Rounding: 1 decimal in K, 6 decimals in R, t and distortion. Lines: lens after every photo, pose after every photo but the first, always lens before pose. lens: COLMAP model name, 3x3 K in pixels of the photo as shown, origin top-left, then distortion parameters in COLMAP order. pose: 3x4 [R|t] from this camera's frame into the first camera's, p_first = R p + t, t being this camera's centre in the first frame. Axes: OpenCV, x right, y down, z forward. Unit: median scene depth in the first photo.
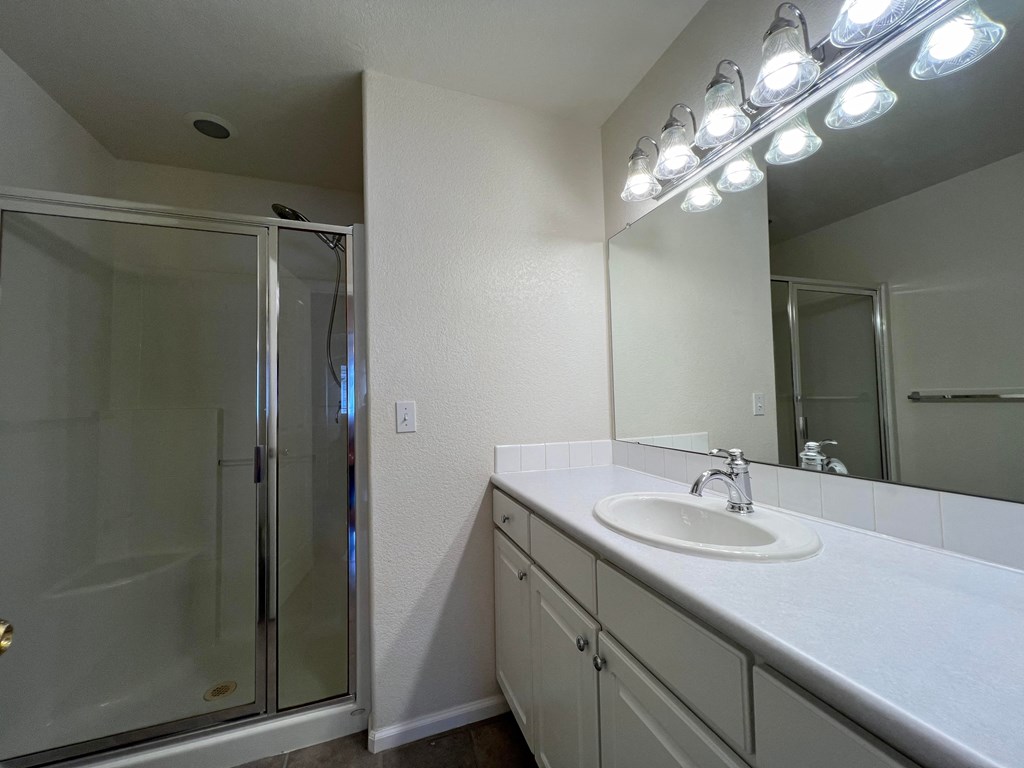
lens RADIAL K [[408.4, 0, 503.7], [0, 408.4, 382.2], [0, 0, 1]] dist [-0.002459, 0.000038]
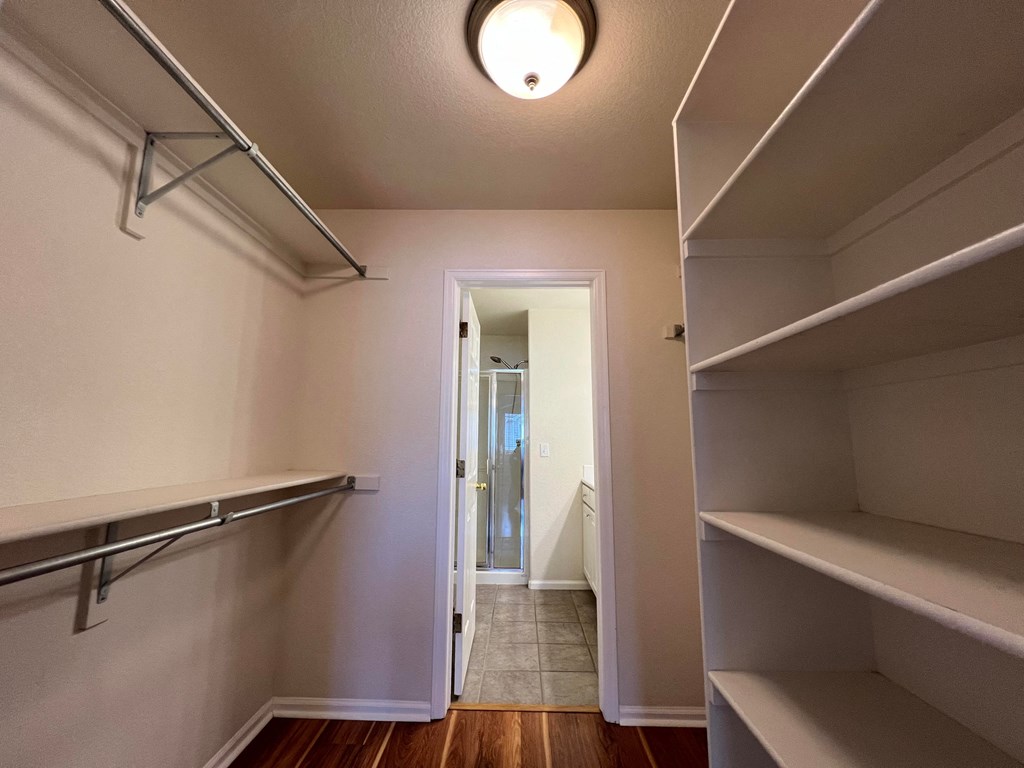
lens RADIAL K [[408.4, 0, 513.2], [0, 408.4, 382.1], [0, 0, 1]] dist [-0.002459, 0.000038]
pose [[0.935977, -0.026658, -0.351050, 0.443198], [-0.009657, 0.994810, -0.101292, -0.066954], [0.351928, 0.098197, 0.930862, -1.338774]]
